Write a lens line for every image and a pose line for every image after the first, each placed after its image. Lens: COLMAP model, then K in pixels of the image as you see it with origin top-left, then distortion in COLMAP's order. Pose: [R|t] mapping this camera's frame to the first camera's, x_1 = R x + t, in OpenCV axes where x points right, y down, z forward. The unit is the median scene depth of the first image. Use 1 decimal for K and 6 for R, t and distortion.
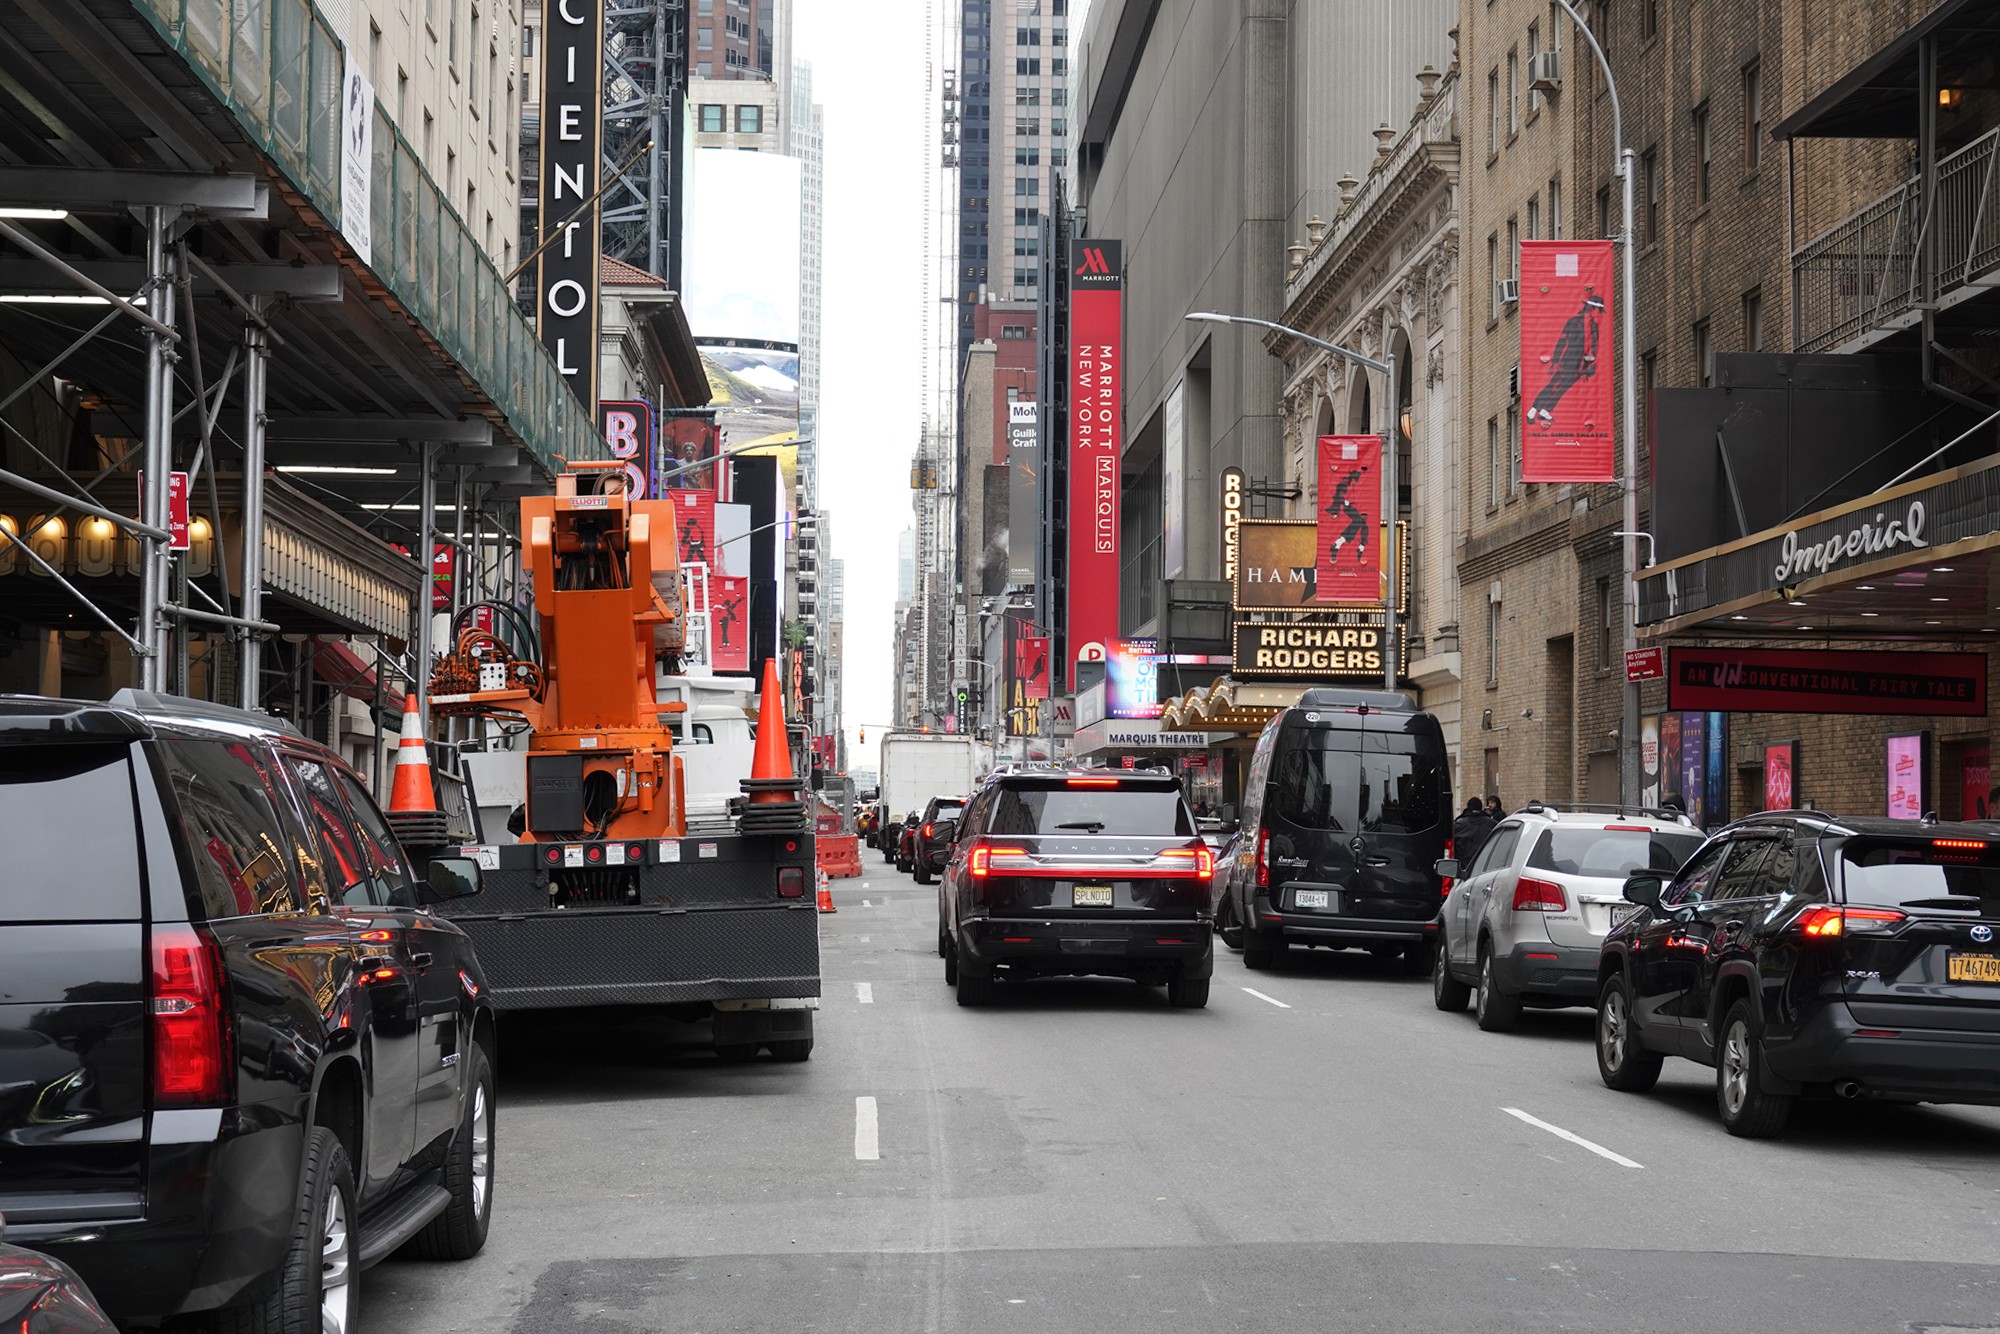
lens RADIAL K [[3250.9, 0, 1000.0], [0, 3250.9, 667.0], [0, 0, 1]] dist [-0.014770, -0.001478]
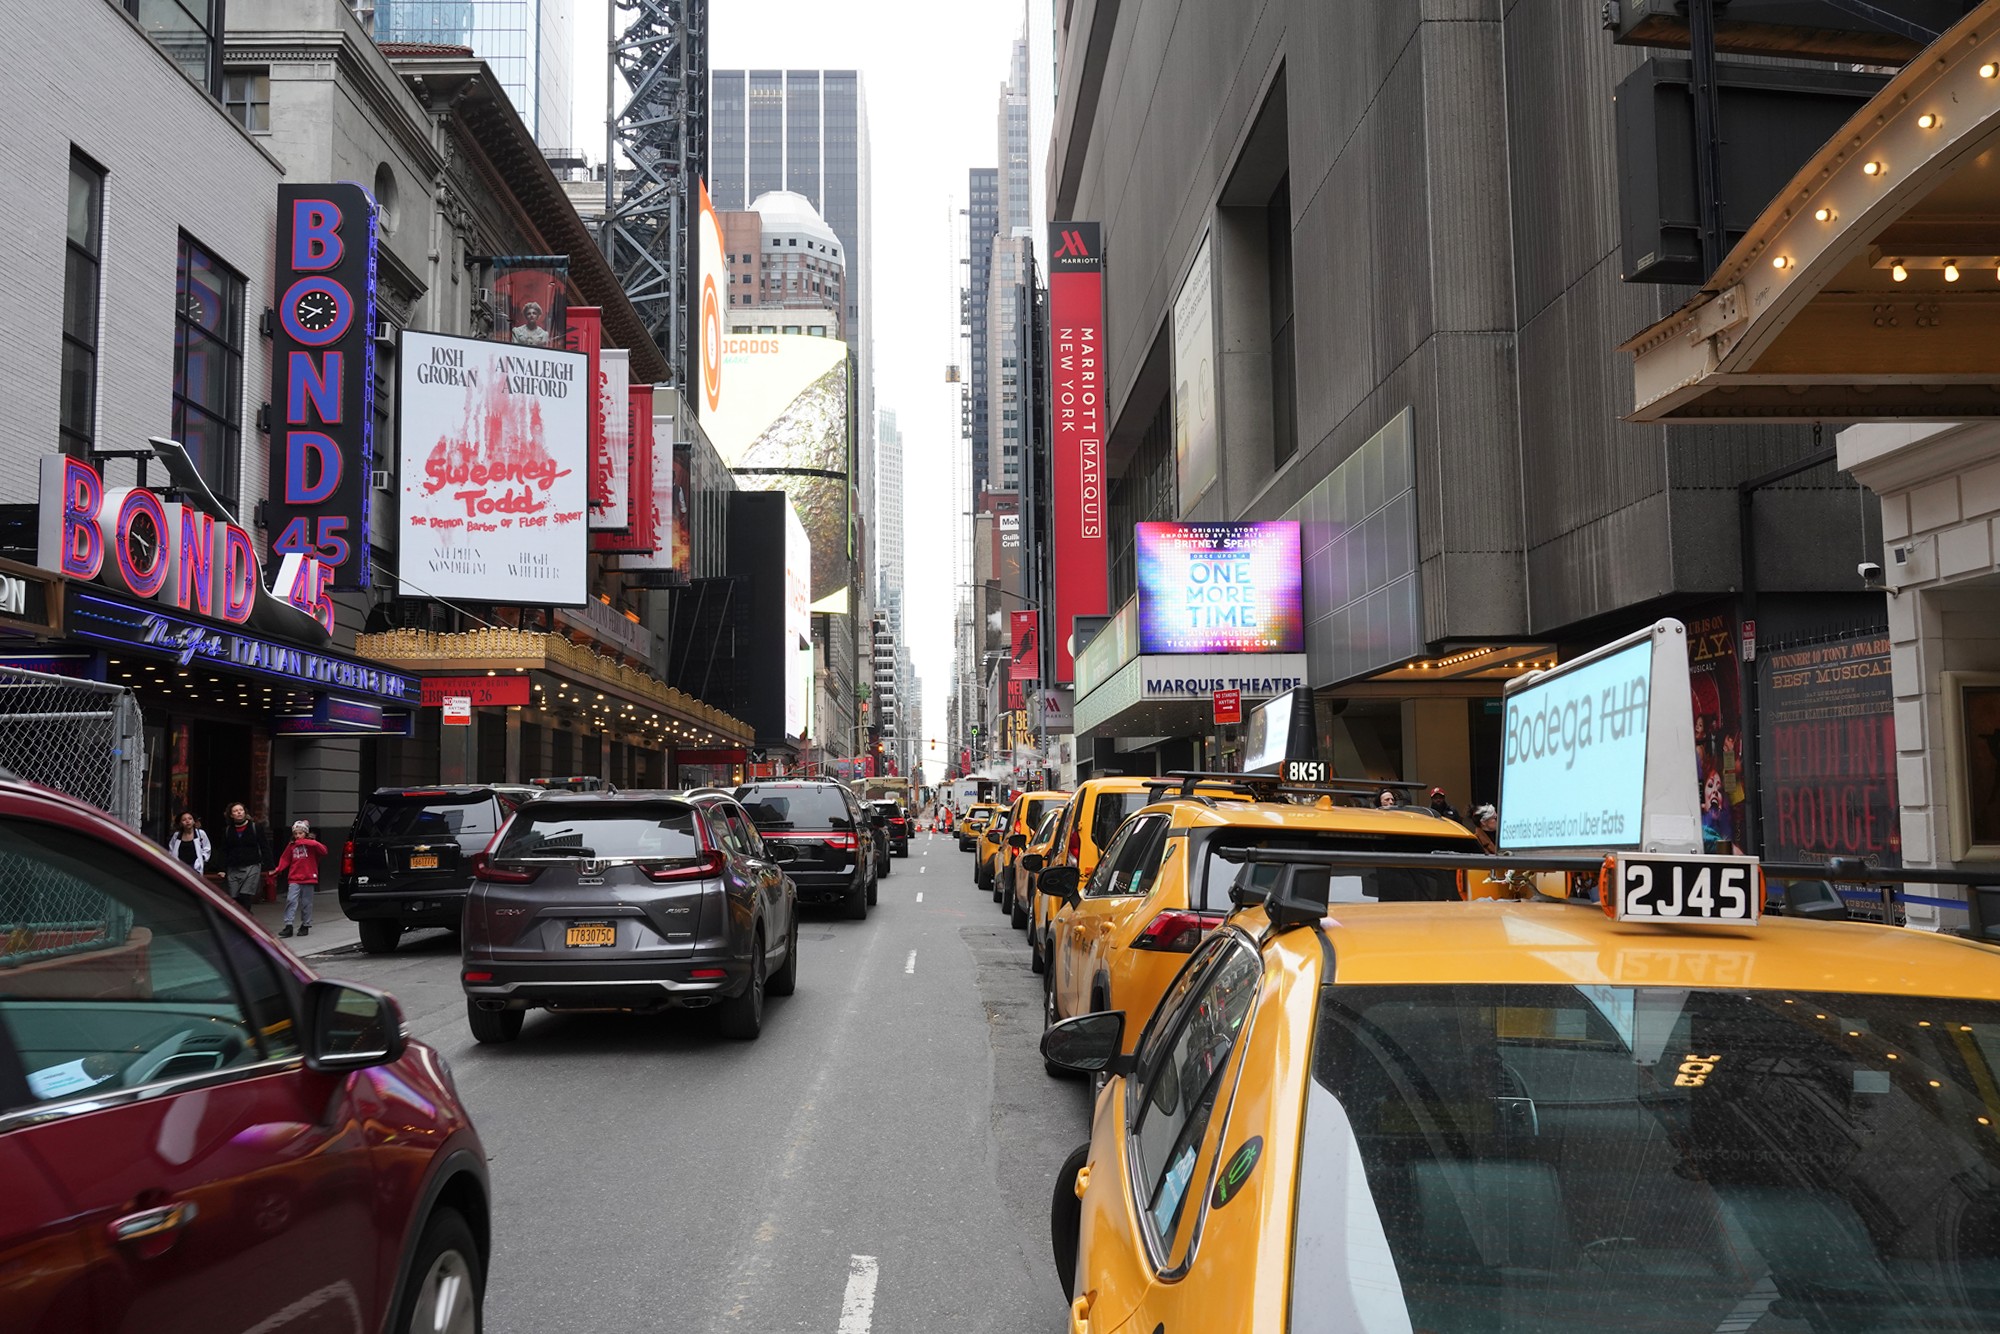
lens RADIAL K [[1586.2, 0, 996.5], [0, 1586.2, 673.4], [0, 0, 1]] dist [-0.017293, 0.020393]
pose [[0.999728, -0.022925, -0.004374, 0.005149], [0.022734, 0.998956, -0.039626, 0.022966], [0.005278, 0.039515, 0.999205, 0.528822]]
